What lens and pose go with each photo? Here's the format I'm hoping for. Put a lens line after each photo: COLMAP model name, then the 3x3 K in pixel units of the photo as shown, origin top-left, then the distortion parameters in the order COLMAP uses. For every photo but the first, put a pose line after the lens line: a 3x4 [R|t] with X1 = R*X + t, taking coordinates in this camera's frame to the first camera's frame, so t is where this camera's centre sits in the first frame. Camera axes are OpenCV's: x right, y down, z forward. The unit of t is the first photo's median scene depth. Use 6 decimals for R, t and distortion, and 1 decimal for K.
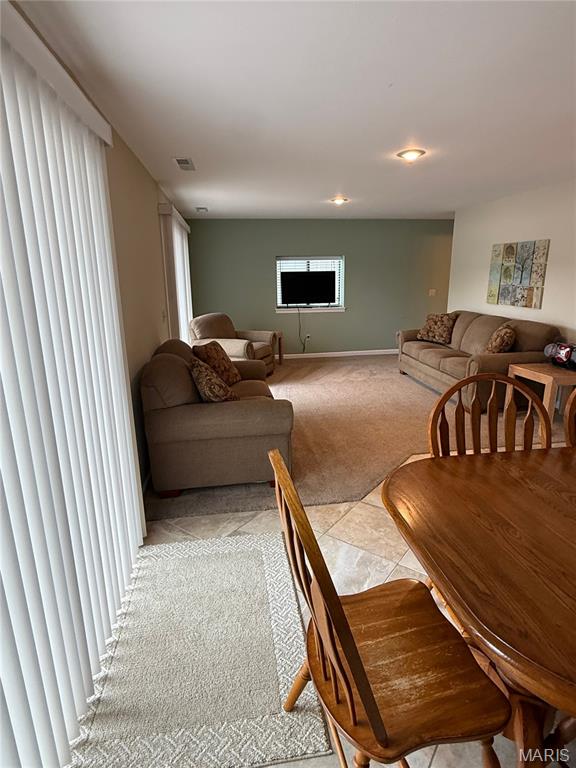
lens RADIAL K [[421.2, 0, 287.9], [0, 421.2, 381.1], [0, 0, 1]] dist [0.000847, 0.000554]
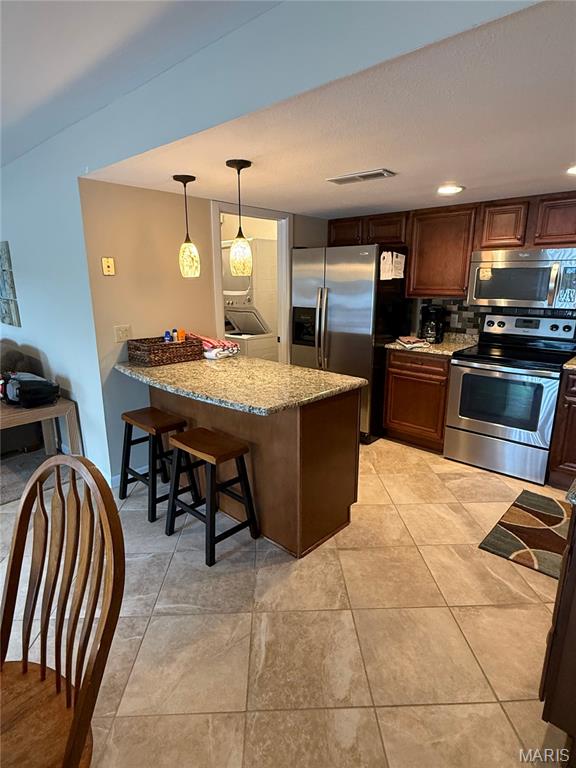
lens RADIAL K [[423.2, 0, 290.6], [0, 423.2, 382.8], [0, 0, 1]] dist [-0.000549, -0.001523]
pose [[0.776873, -0.139361, 0.614042, 0.485402], [0.146880, 0.988405, 0.038496, -0.020092], [-0.612287, 0.060284, 0.788334, 0.046954]]
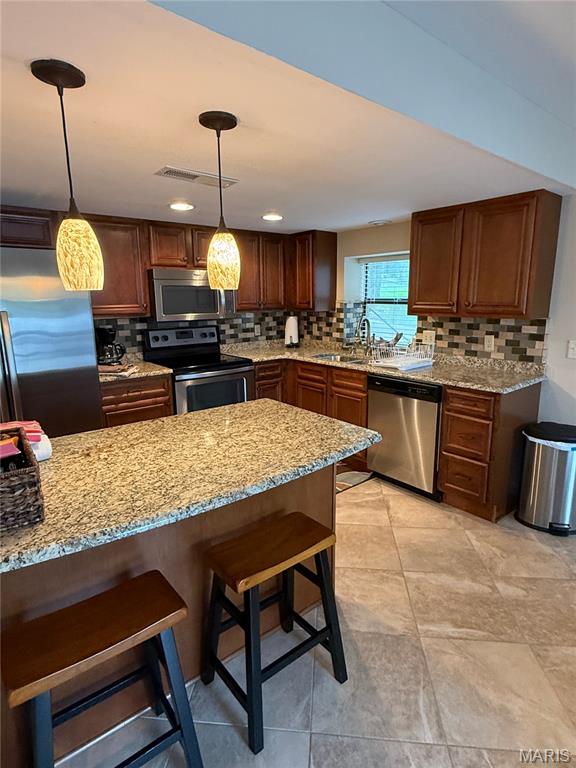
lens RADIAL K [[423.2, 0, 290.6], [0, 423.2, 382.8], [0, 0, 1]] dist [-0.000549, -0.001523]
pose [[-0.520177, -0.156741, 0.839552, 0.446064], [0.225706, 0.922837, 0.312135, -0.158236], [-0.823695, 0.351857, -0.444661, 0.597989]]
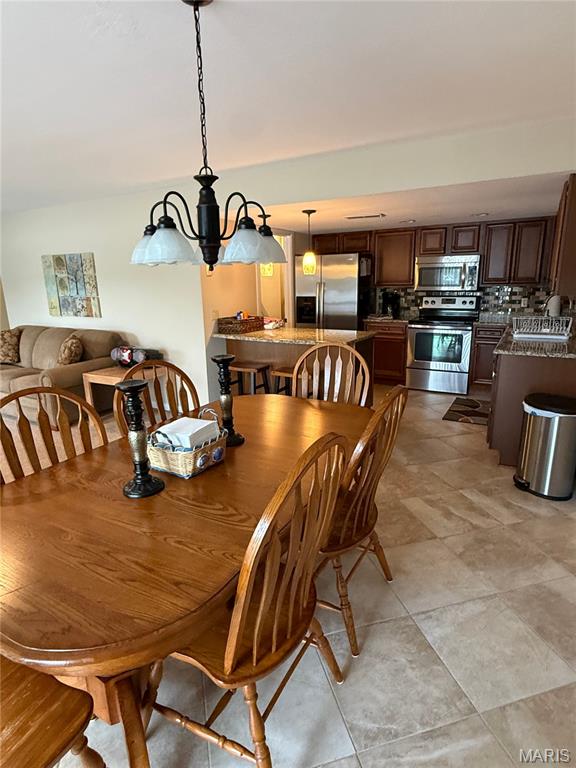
lens RADIAL K [[423.2, 0, 290.6], [0, 423.2, 382.8], [0, 0, 1]] dist [-0.000549, -0.001523]
pose [[0.617573, -0.190036, 0.763210, 0.046637], [0.207843, 0.975308, 0.074665, 0.009498], [-0.758554, 0.112517, 0.641822, -0.032334]]
